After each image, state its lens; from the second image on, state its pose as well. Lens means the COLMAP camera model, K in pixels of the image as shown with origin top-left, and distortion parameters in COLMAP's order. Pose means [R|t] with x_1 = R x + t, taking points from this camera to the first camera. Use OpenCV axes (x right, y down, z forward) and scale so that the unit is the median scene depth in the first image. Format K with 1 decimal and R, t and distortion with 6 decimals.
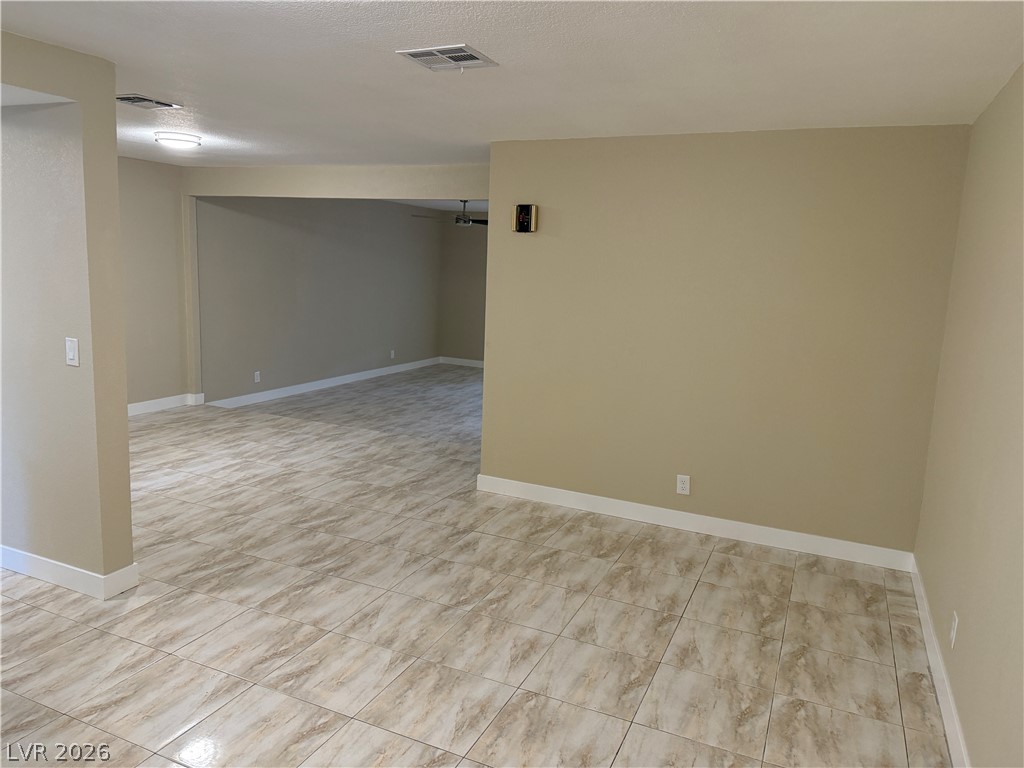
lens RADIAL K [[713.2, 0, 512.0], [0, 713.2, 384.0], [0, 0, 1]] dist [0.055672, -0.055836]
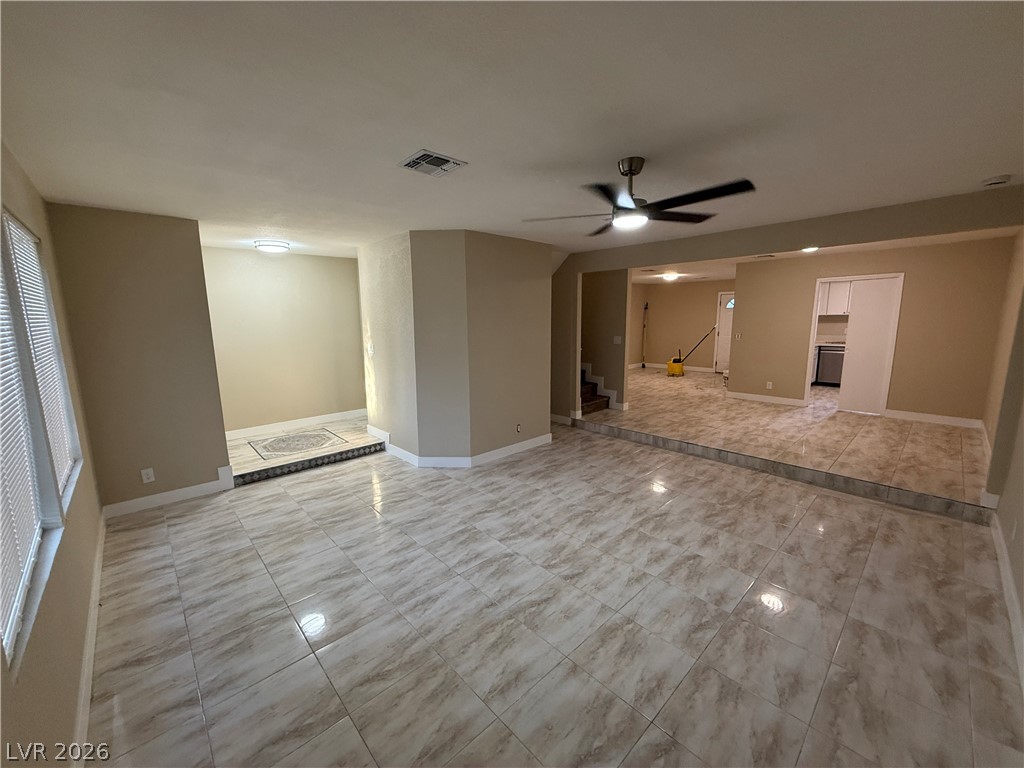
lens RADIAL K [[407.2, 0, 512.0], [0, 407.2, 384.0], [0, 0, 1]] dist [-0.001020, 0.000073]
pose [[-0.919873, -0.086346, 0.382595, -0.205680], [0.040230, 0.949550, 0.311023, -0.375024], [-0.390149, 0.301493, -0.869992, 2.371372]]
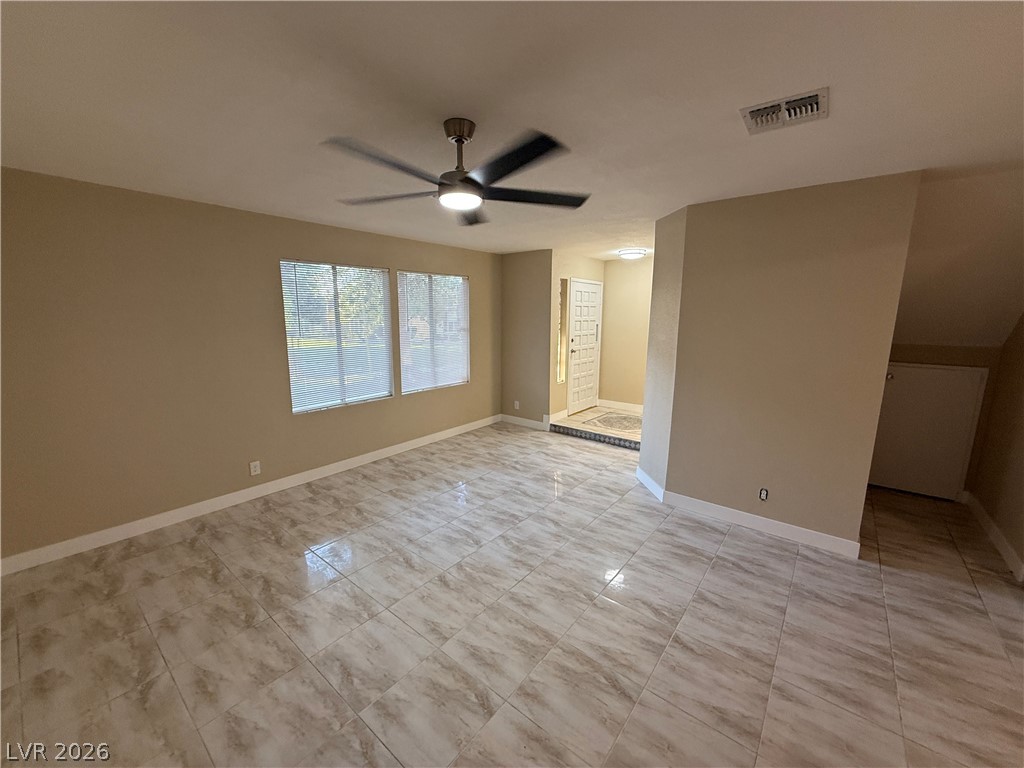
lens RADIAL K [[407.2, 0, 512.0], [0, 407.2, 384.0], [0, 0, 1]] dist [-0.001020, 0.000073]
pose [[0.260697, -0.196922, 0.945124, -0.523968], [0.150455, 0.975302, 0.161709, -0.288787], [-0.953625, 0.100042, 0.283886, 1.690169]]
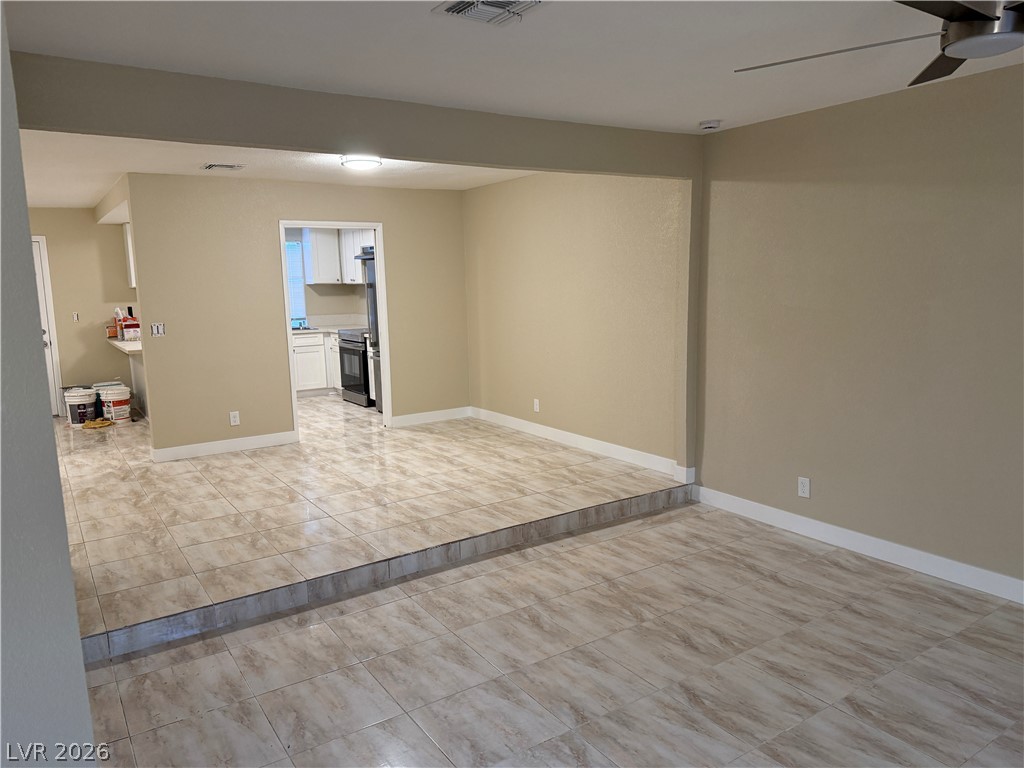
lens RADIAL K [[713.2, 0, 512.0], [0, 713.2, 384.0], [0, 0, 1]] dist [0.055672, -0.055836]
pose [[-0.543205, 0.105351, -0.832964, 0.345175], [-0.121622, 0.971759, 0.202220, -0.278576], [0.830744, 0.211154, -0.515051, 1.858799]]
